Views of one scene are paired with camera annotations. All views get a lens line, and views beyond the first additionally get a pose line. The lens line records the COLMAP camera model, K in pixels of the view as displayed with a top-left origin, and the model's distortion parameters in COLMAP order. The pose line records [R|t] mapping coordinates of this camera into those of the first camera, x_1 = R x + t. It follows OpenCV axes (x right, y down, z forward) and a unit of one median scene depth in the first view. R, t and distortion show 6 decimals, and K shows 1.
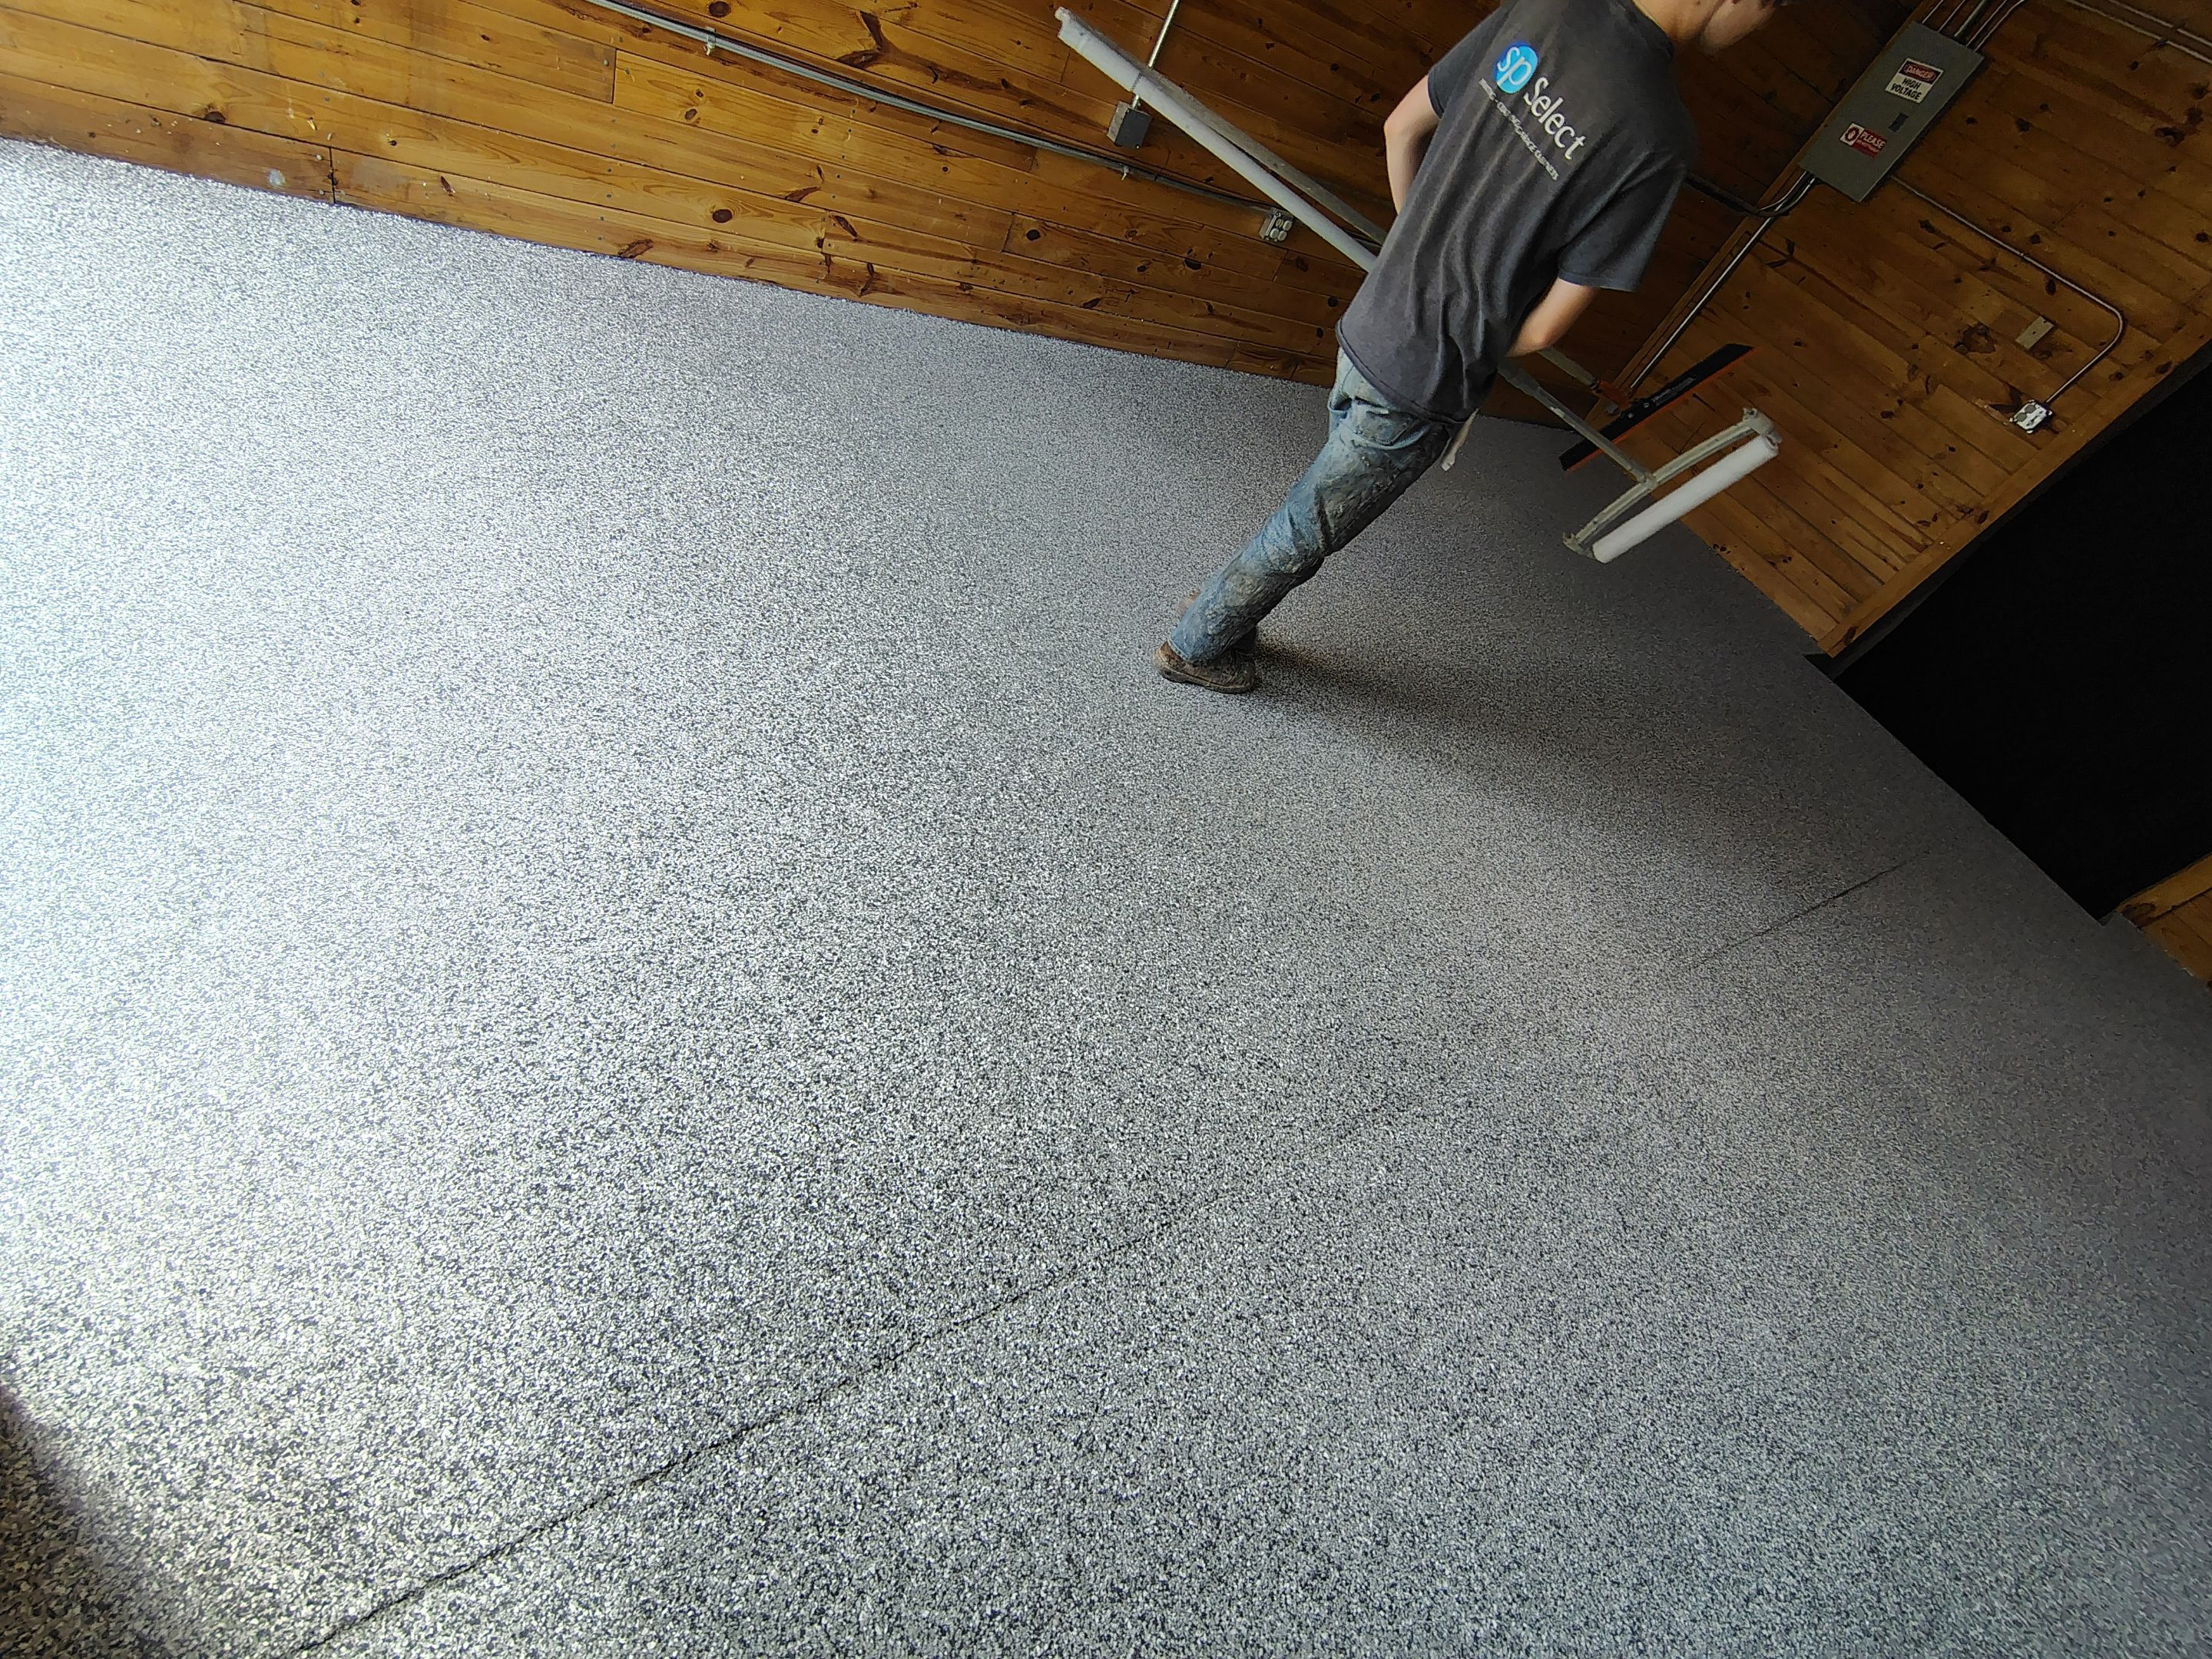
lens RADIAL K [[1043.3, 0, 1113.9], [0, 1043.3, 818.1], [0, 0, 1]] dist [-0.004573, 0.000801]
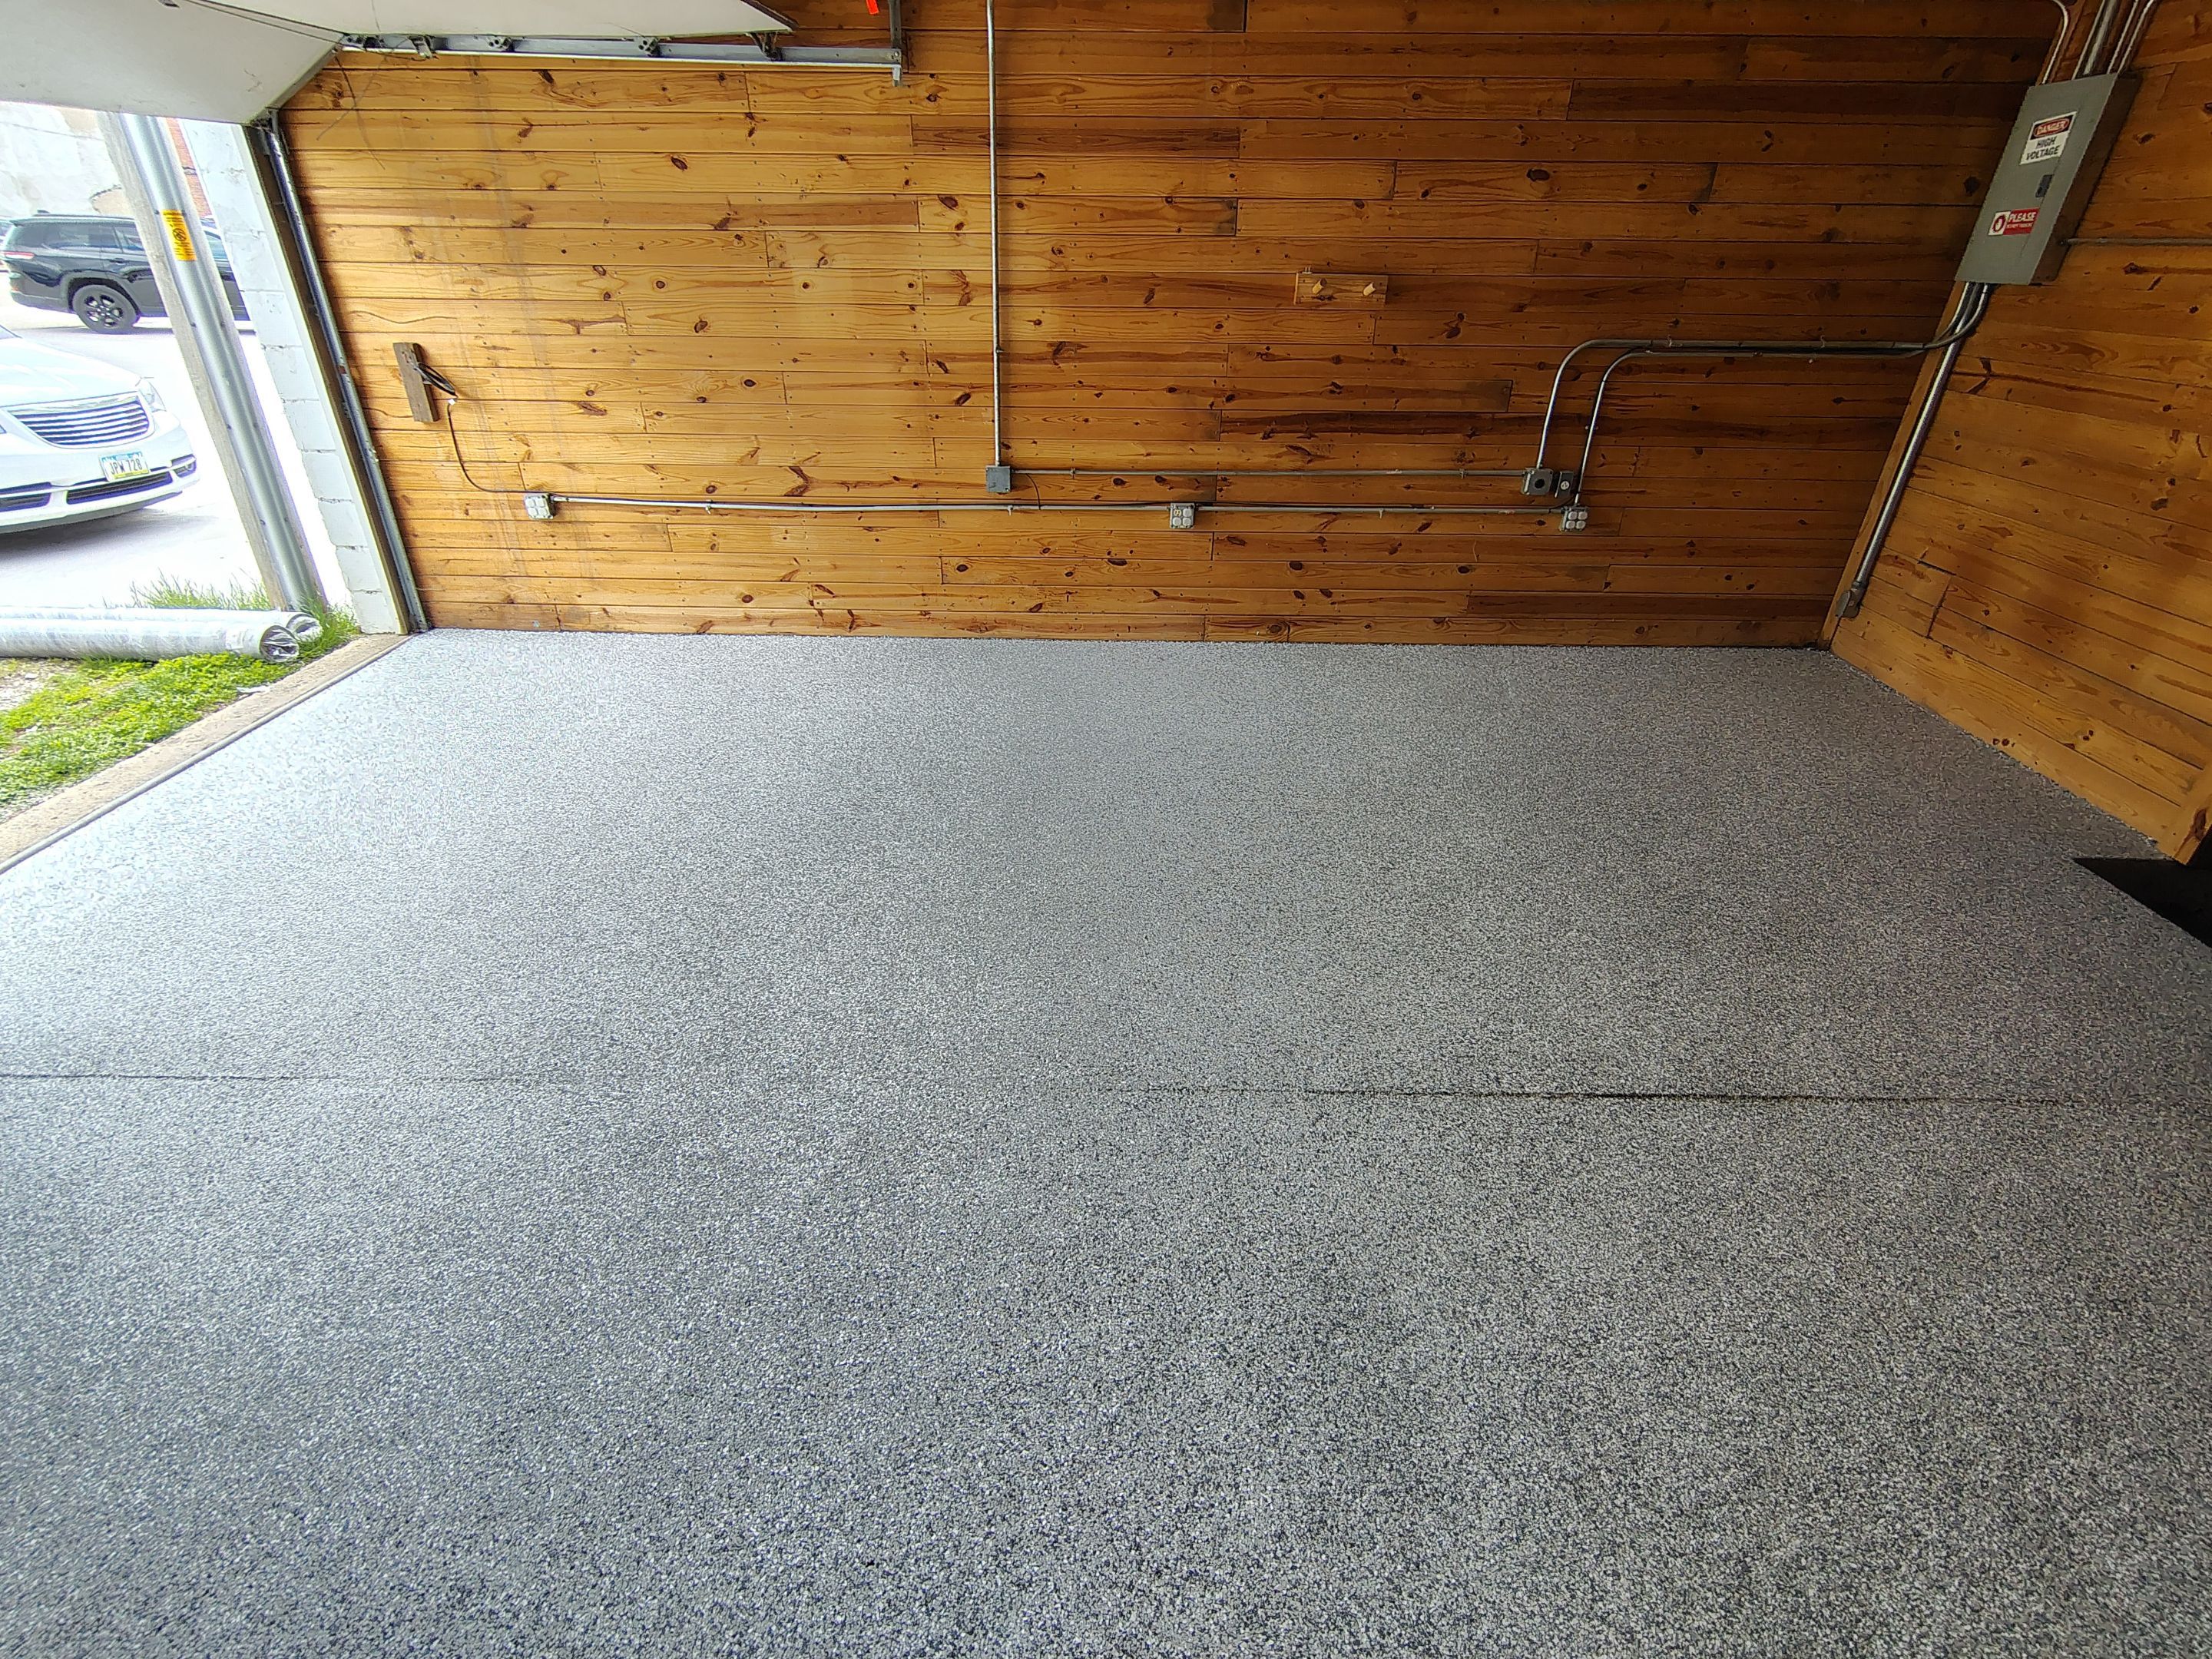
lens RADIAL K [[1057.1, 0, 1103.7], [0, 1057.1, 822.0], [0, 0, 1]] dist [-0.014676, 0.008011]
pose [[0.779048, -0.108087, -0.617576, 1.525370], [-0.148372, 0.925264, -0.349103, 0.338666], [0.609155, 0.363599, 0.704788, 0.469199]]
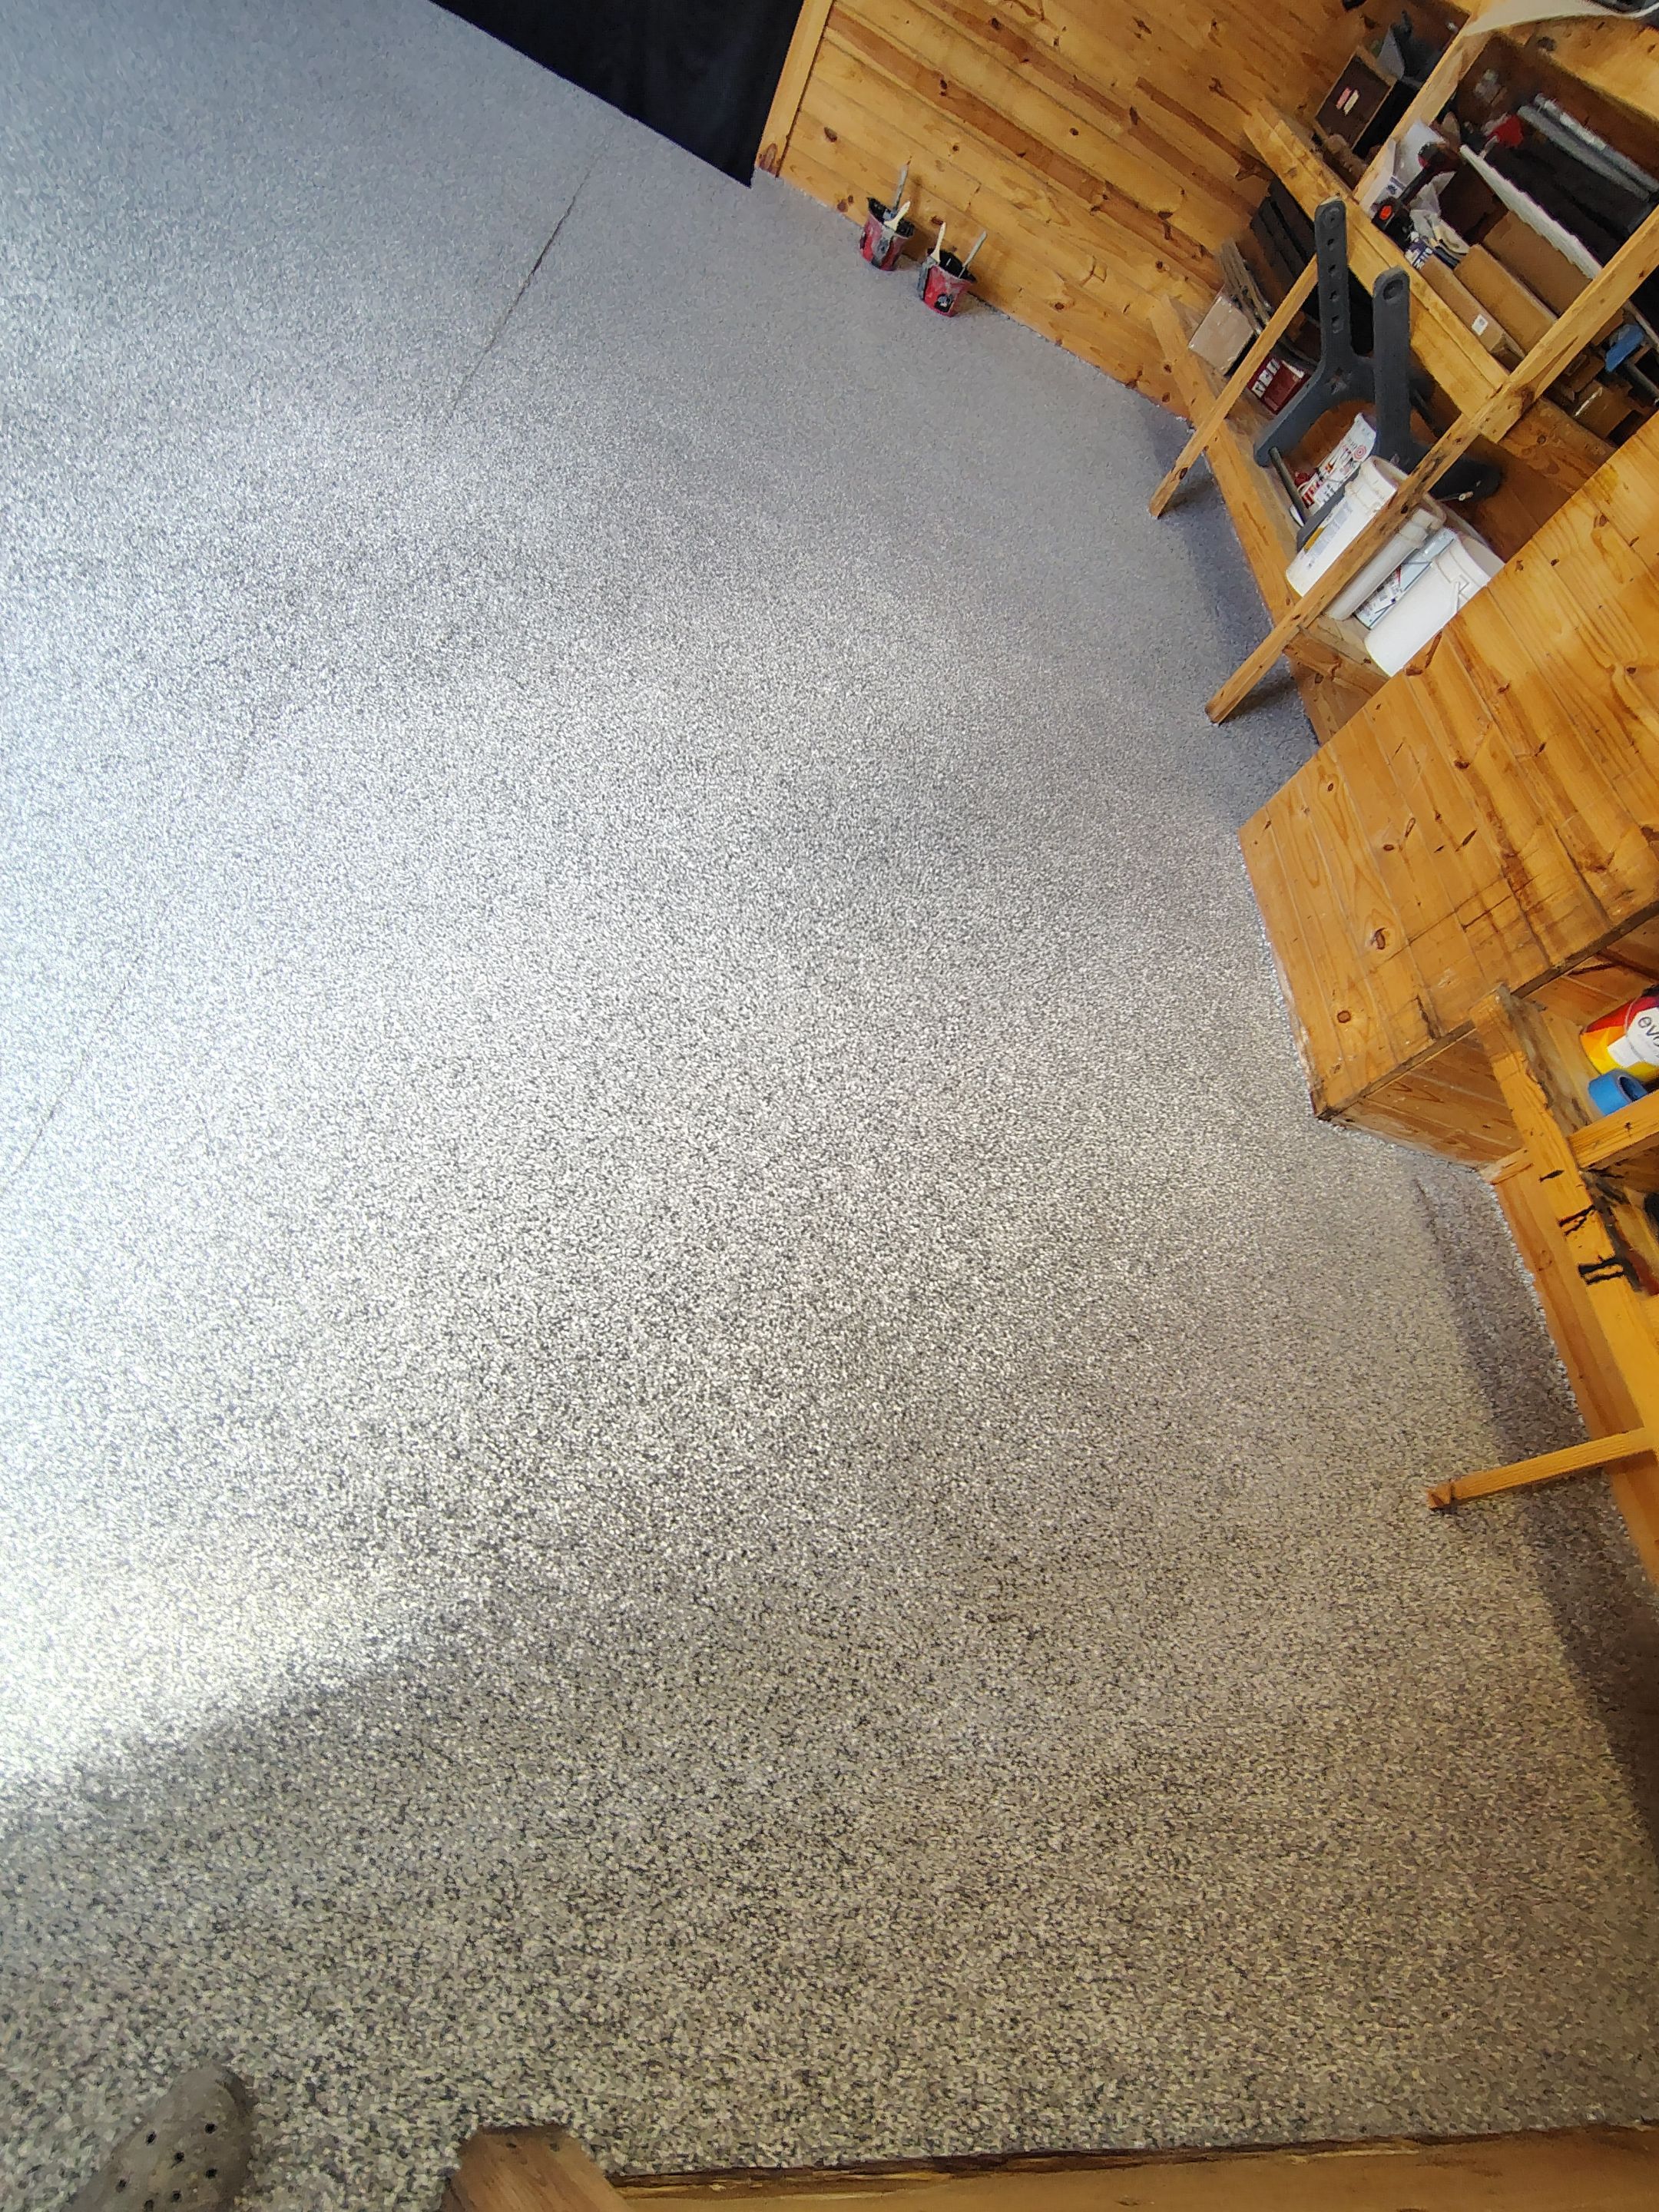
lens RADIAL K [[1043.3, 0, 834.0], [0, 1043.3, 1090.5], [0, 0, 1]] dist [-0.004573, 0.000801]
pose [[0.626521, -0.717729, 0.303868, 0.061896], [0.420073, 0.639354, 0.644023, 0.101355], [-0.656513, -0.275847, 0.702068, -0.104748]]
